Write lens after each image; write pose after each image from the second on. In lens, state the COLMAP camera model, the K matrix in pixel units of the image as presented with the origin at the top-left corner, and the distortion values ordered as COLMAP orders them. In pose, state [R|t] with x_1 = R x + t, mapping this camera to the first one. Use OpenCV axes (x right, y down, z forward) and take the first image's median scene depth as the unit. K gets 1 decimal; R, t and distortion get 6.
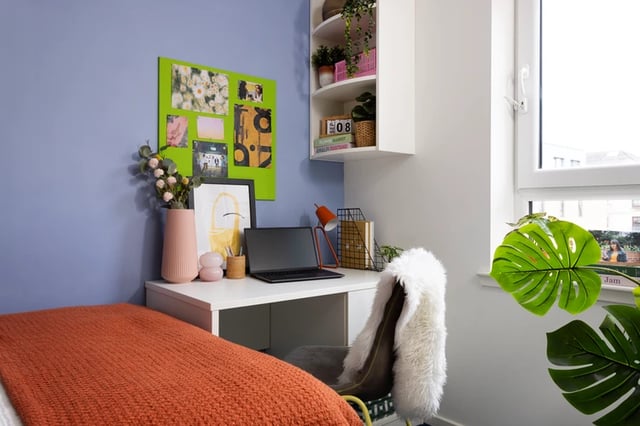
lens RADIAL K [[498.2, 0, 318.9], [0, 498.2, 211.4], [0, 0, 1]] dist [0.008202, 0.005256]
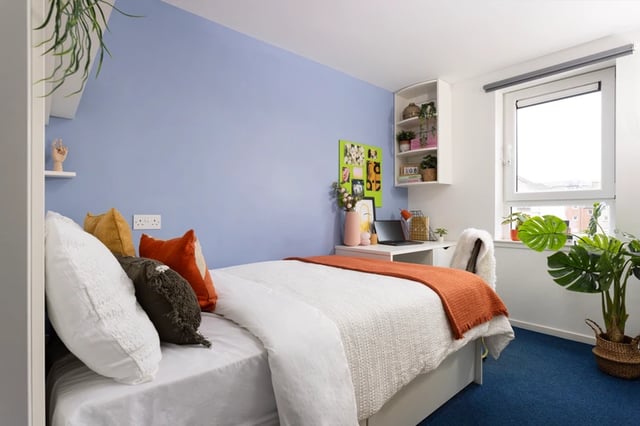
lens RADIAL K [[332.1, 0, 321.7], [0, 332.1, 212.7], [0, 0, 1]] dist [0.002492, 0.000282]
pose [[0.999684, -0.004996, 0.024629, -0.397199], [0.005045, 0.999985, -0.001941, 0.001841], [-0.024619, 0.002065, 0.999695, -0.376279]]
